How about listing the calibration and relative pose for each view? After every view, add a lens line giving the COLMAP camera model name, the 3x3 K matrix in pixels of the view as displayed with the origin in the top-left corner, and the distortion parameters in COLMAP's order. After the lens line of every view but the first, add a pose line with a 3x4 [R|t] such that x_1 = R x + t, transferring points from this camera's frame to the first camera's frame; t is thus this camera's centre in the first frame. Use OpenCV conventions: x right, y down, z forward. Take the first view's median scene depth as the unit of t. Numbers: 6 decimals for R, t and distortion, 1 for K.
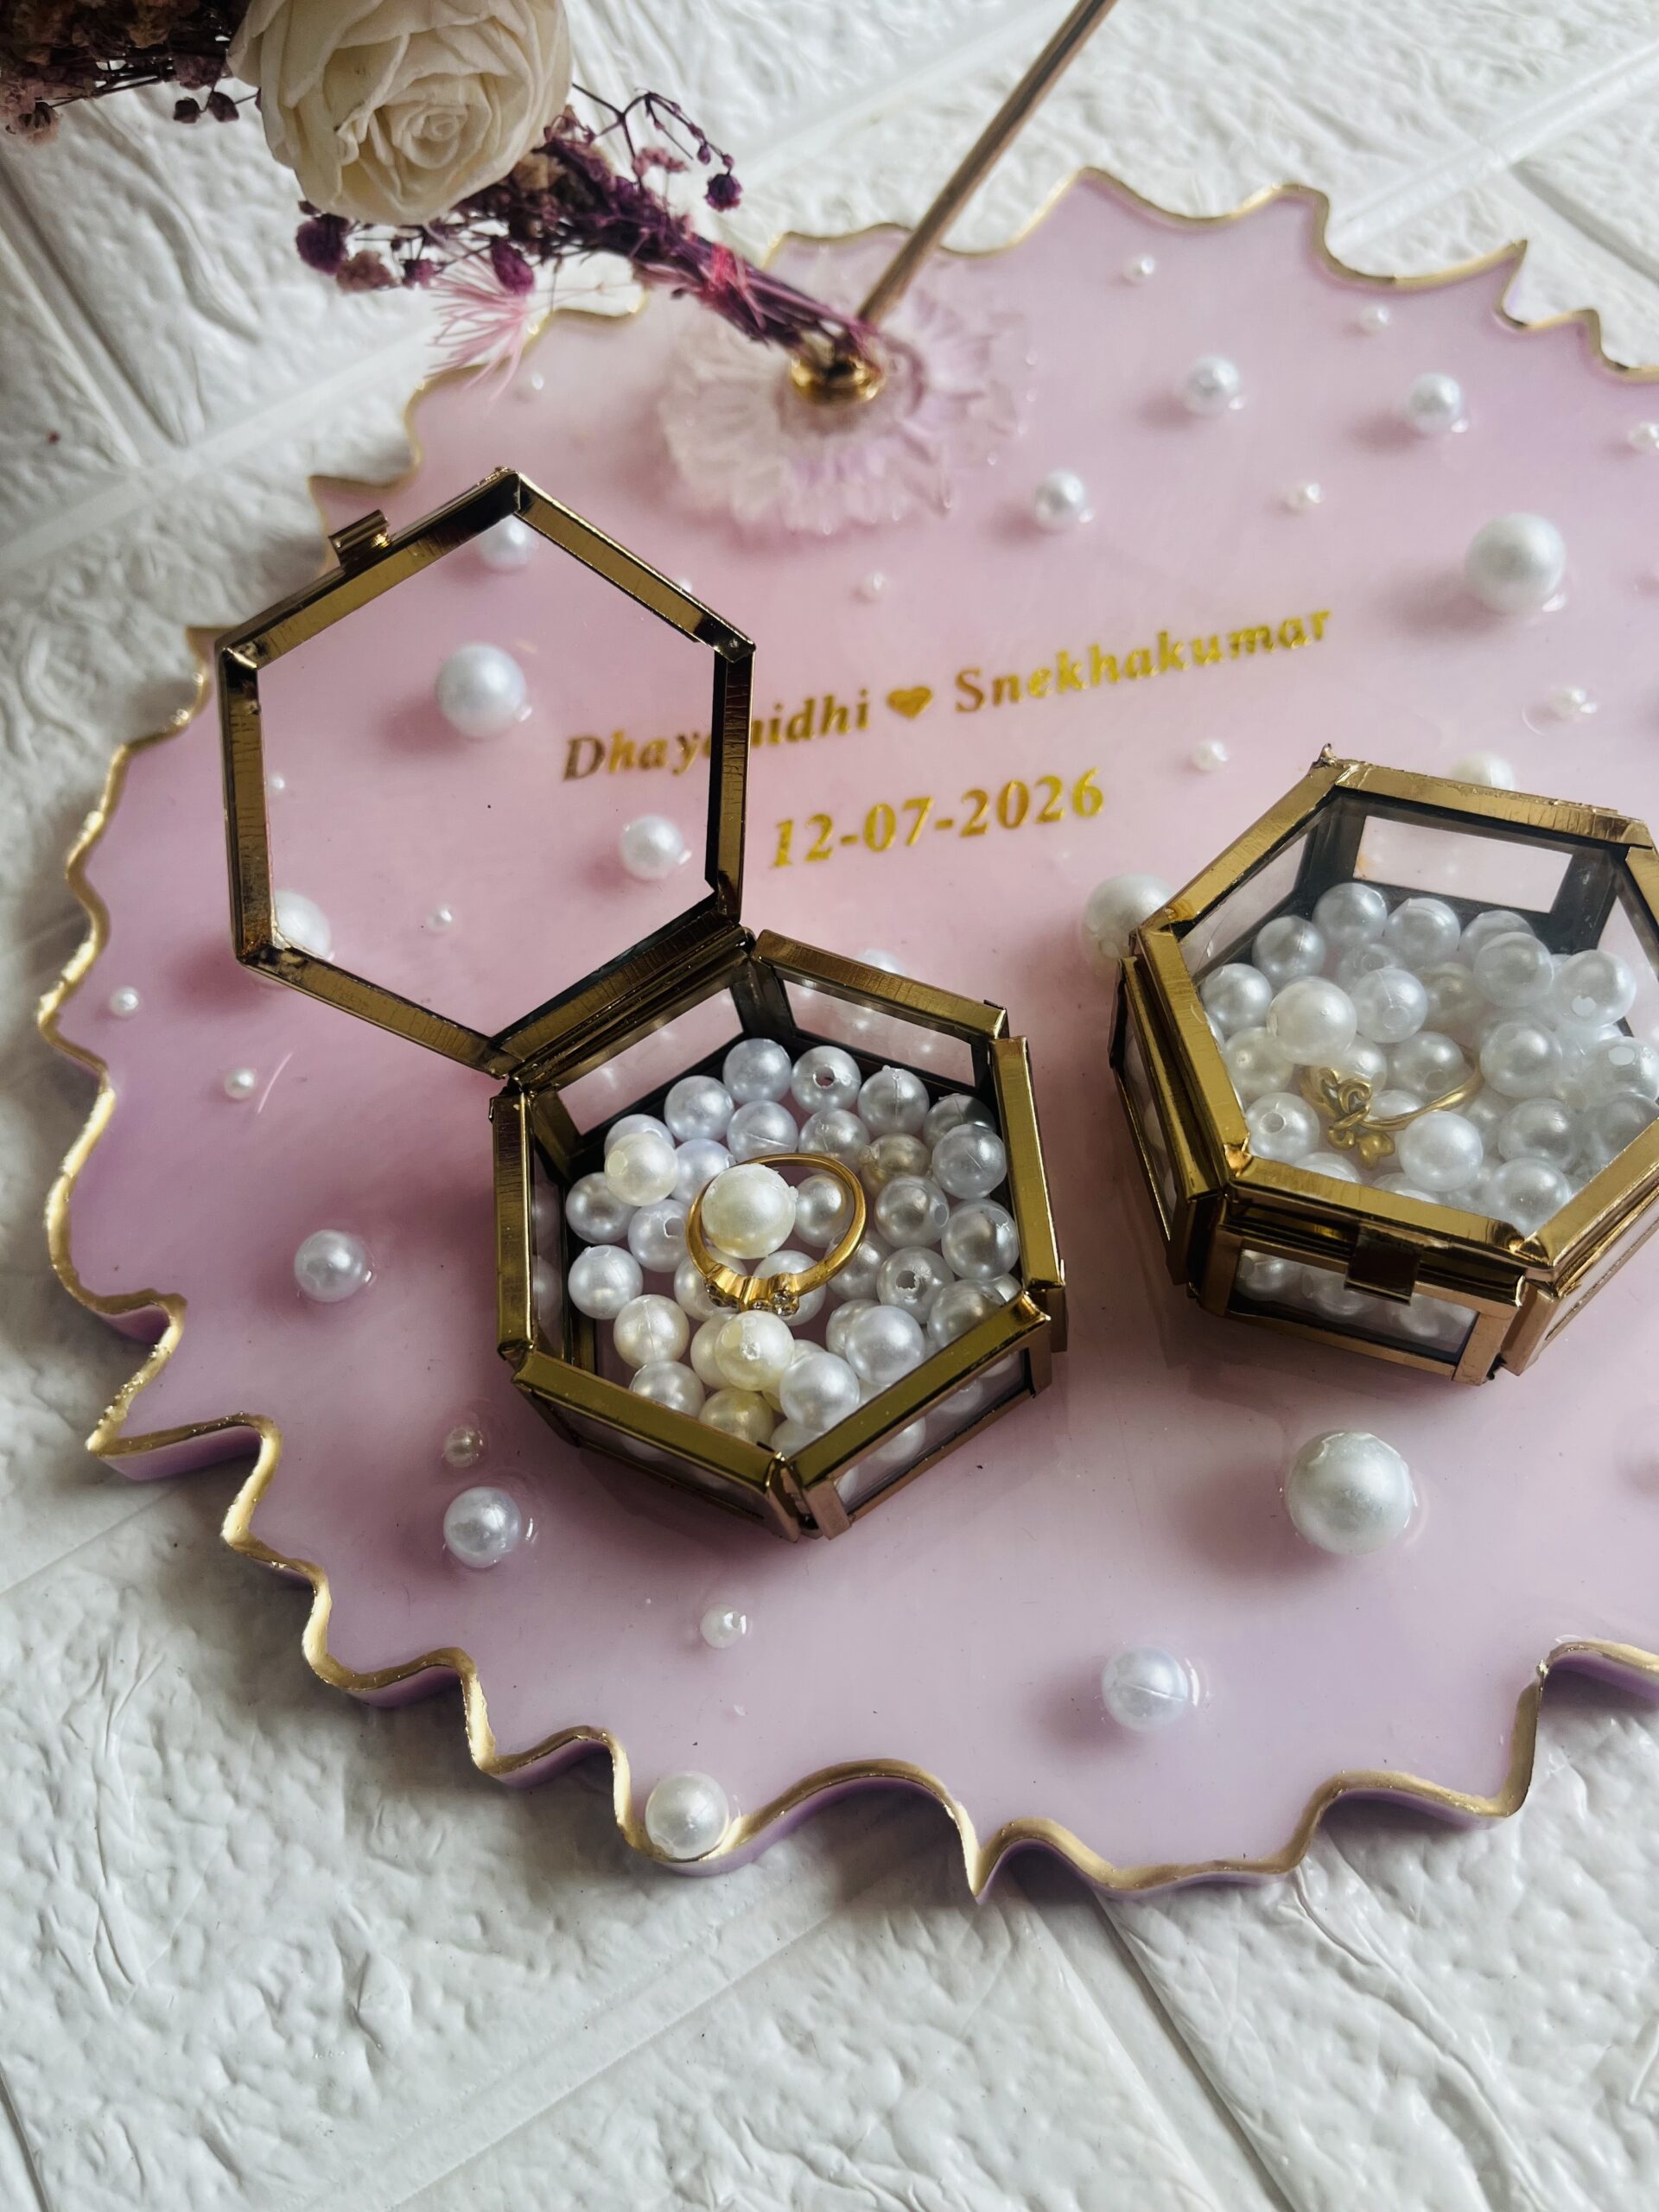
lens RADIAL K [[1728.6, 0, 838.9], [0, 1728.6, 1106.7], [0, 0, 1]] dist [0.030446, -0.085983]
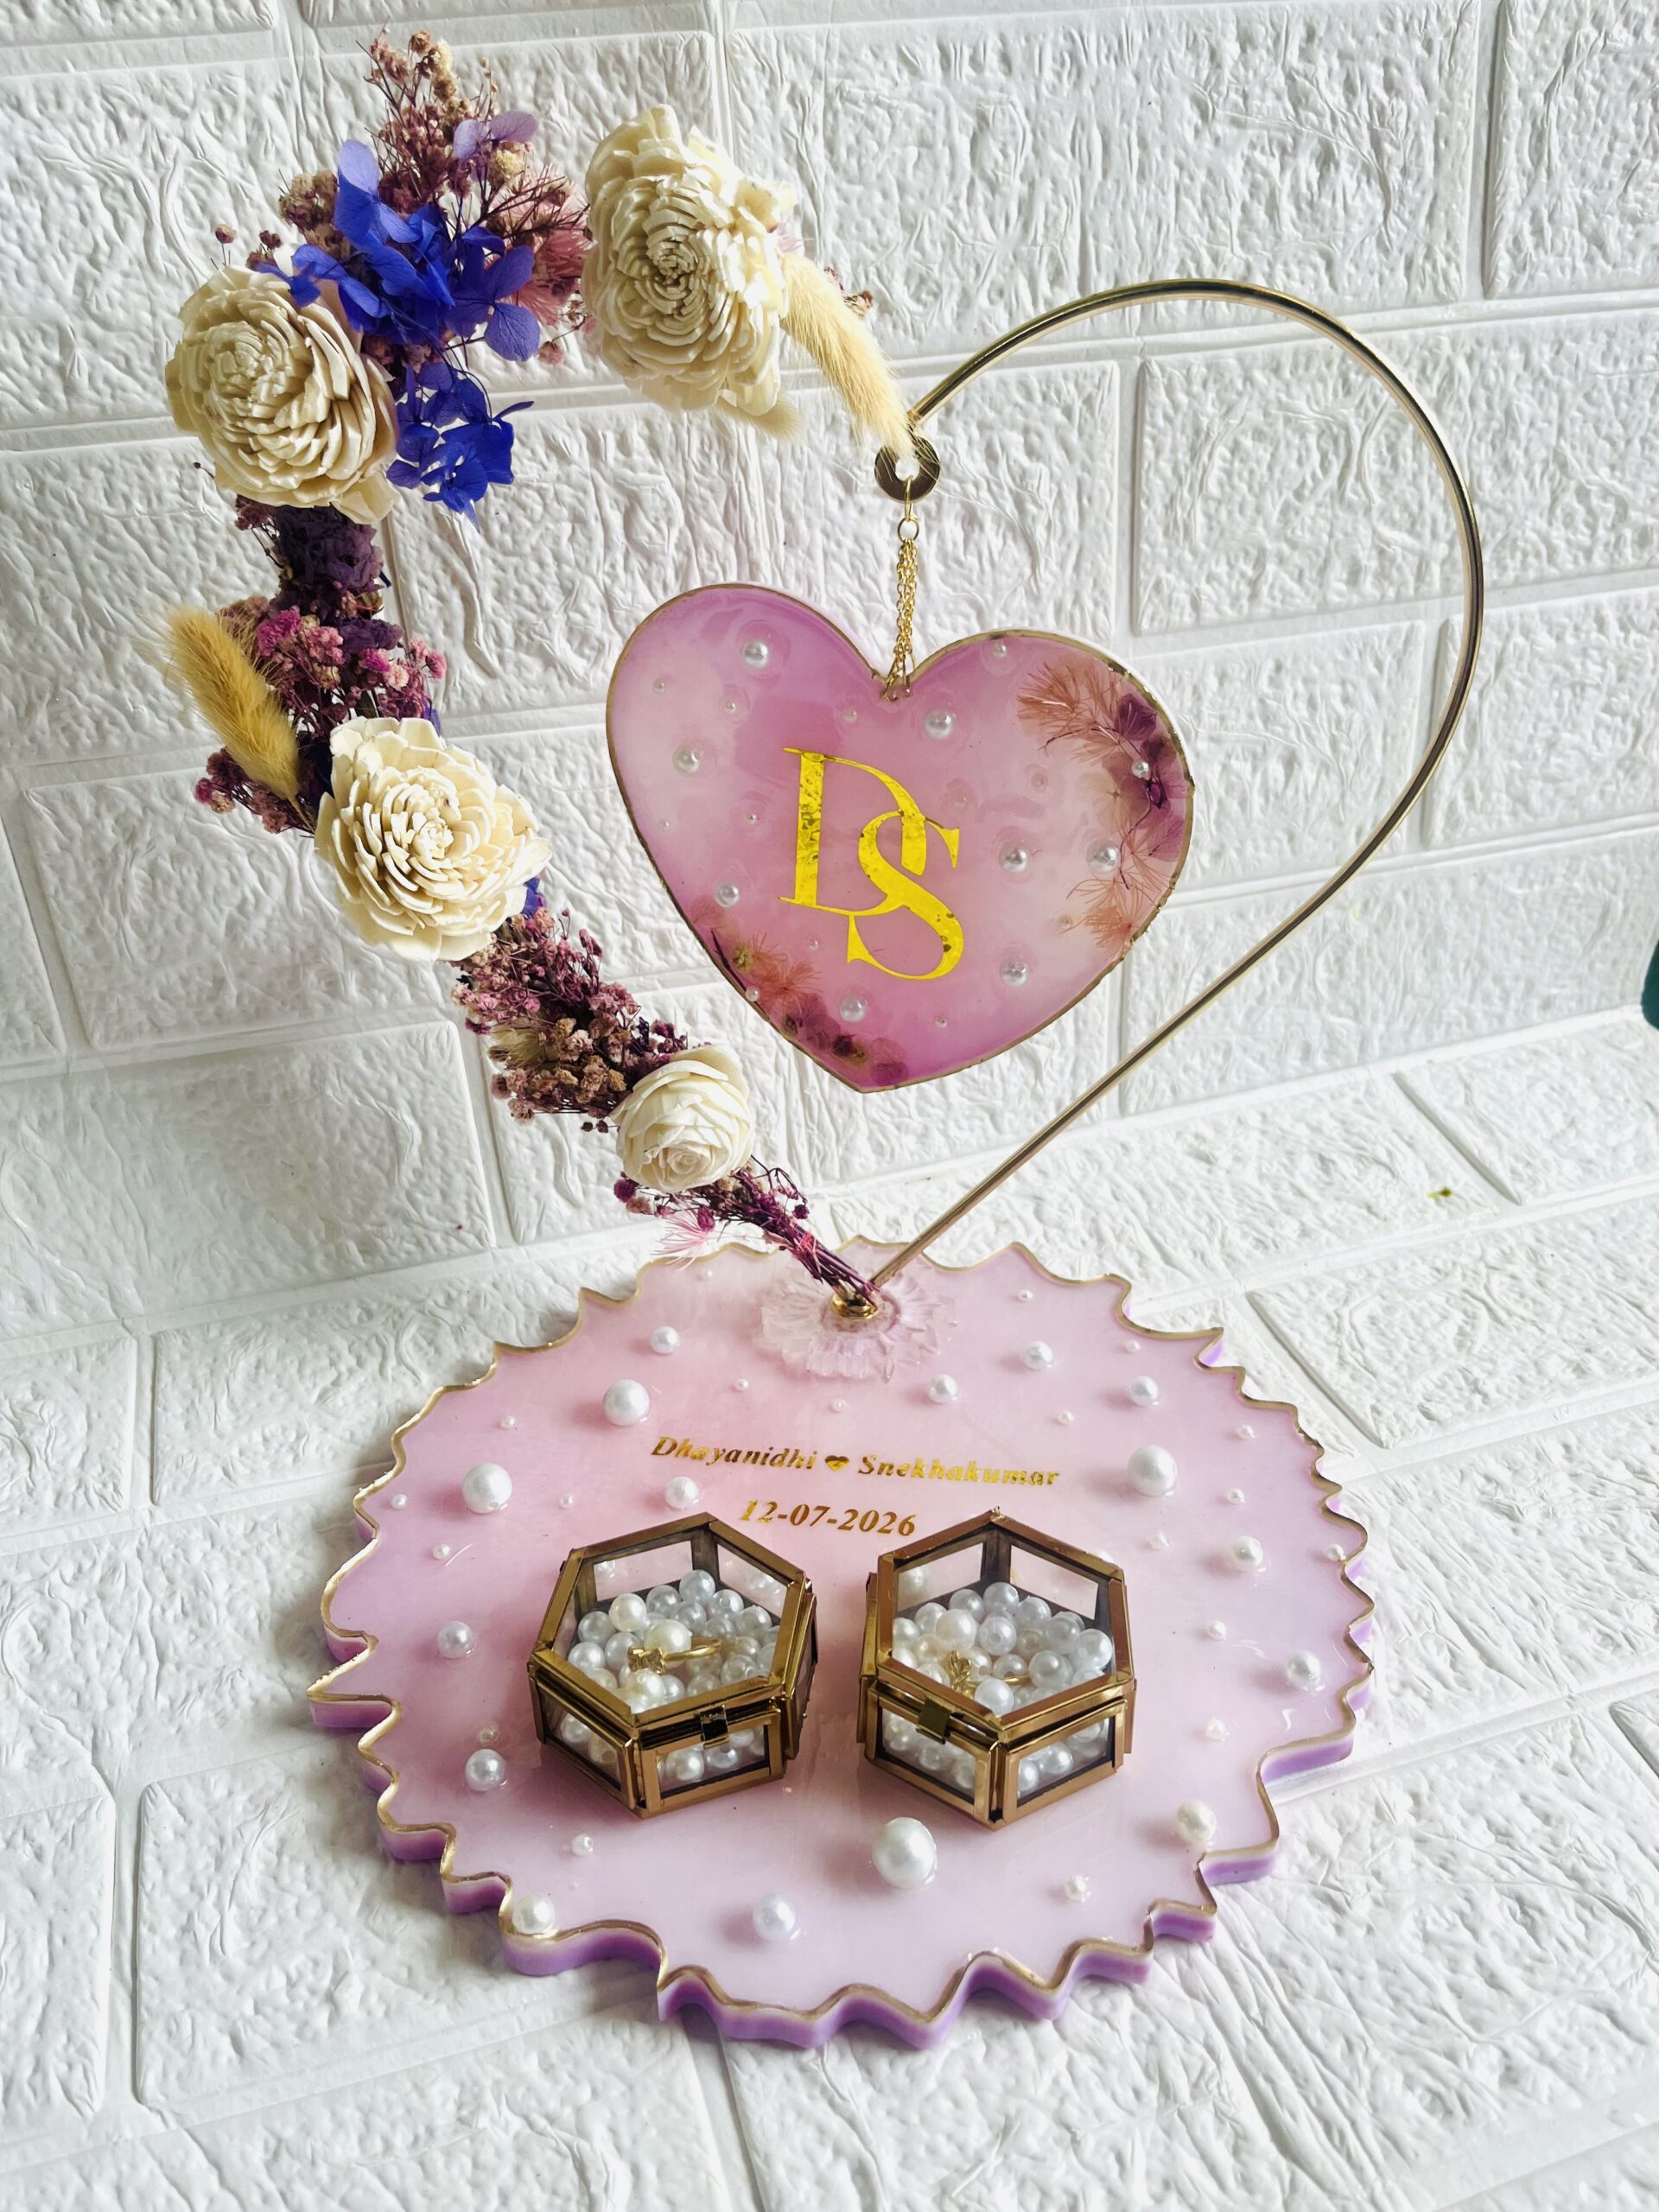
lens RADIAL K [[1736.1, 0, 843.6], [0, 1736.1, 1104.8], [0, 0, 1]] dist [0.037423, -0.095392]
pose [[0.962976, 0.219536, -0.156468, 0.332127], [-0.268637, 0.830154, -0.488548, 0.475325], [0.022639, 0.512493, 0.858393, -1.080515]]
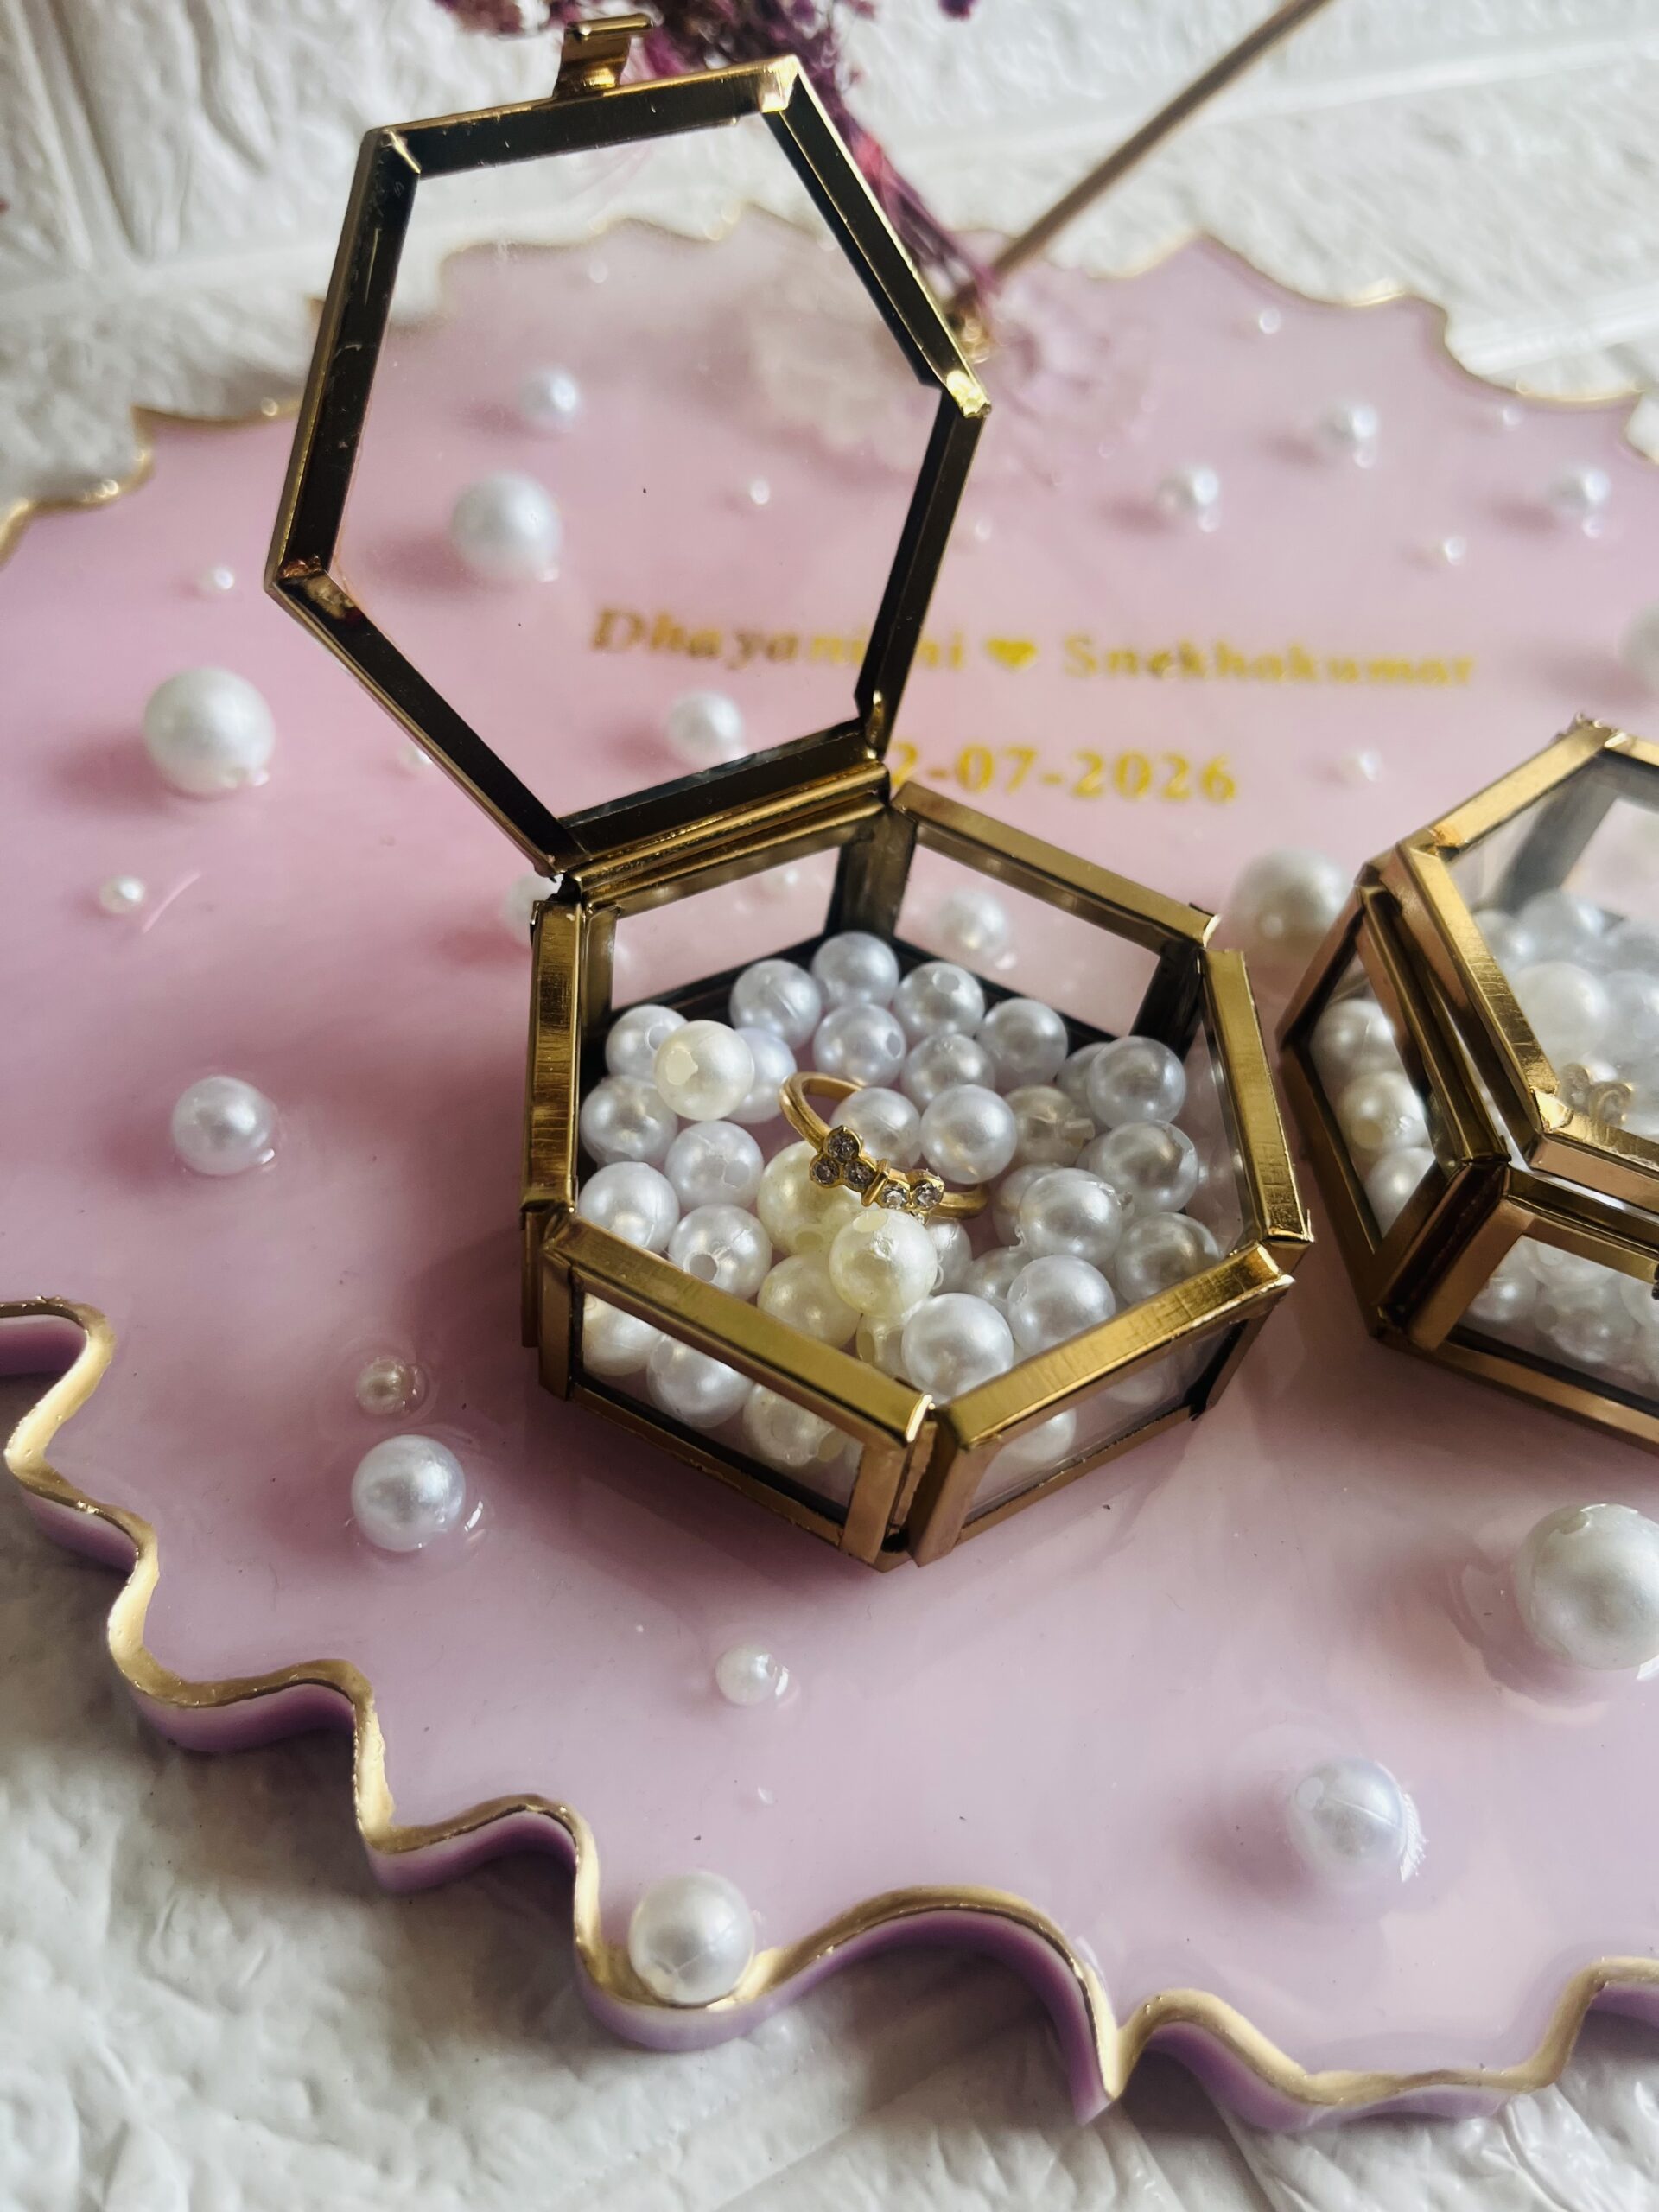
lens RADIAL K [[1764.2, 0, 818.8], [0, 1764.2, 1105.4], [0, 0, 1]] dist [0.046208, -0.135995]
pose [[0.970012, 0.182093, 0.160992, -0.191621], [-0.150702, 0.970262, -0.189421, 0.204692], [-0.190697, 0.159478, 0.968608, 0.265200]]
